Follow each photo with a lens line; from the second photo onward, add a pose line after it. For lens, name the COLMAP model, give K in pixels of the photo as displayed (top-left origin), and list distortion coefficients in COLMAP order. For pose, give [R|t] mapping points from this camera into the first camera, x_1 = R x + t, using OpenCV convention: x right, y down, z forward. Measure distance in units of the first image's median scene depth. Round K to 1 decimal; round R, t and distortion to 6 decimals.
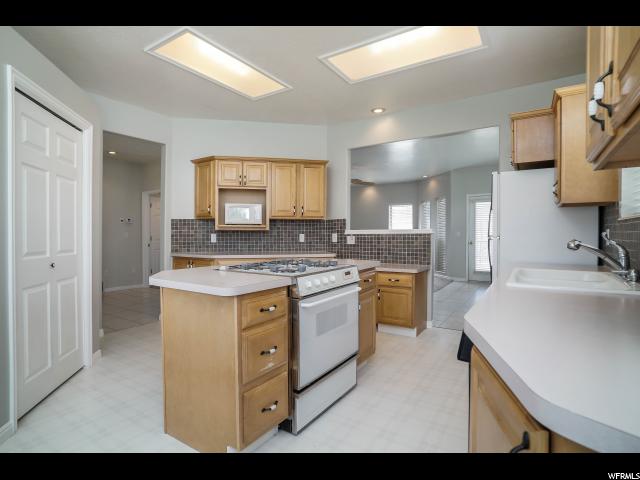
lens RADIAL K [[336.1, 0, 312.3], [0, 336.1, 238.6], [0, 0, 1]] dist [-0.068657, 0.036657]
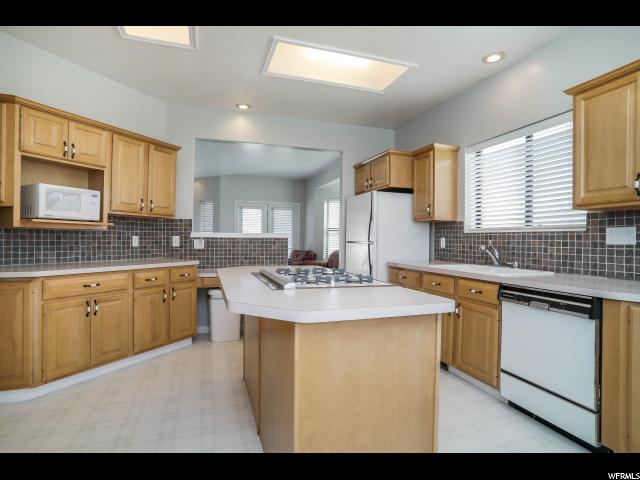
lens RADIAL K [[336.1, 0, 312.3], [0, 336.1, 238.6], [0, 0, 1]] dist [-0.068657, 0.036657]
pose [[0.624648, 0.010426, 0.780837, -0.391841], [-0.004224, 0.999941, -0.009972, -0.002657], [-0.780895, 0.002930, 0.624656, 0.248928]]
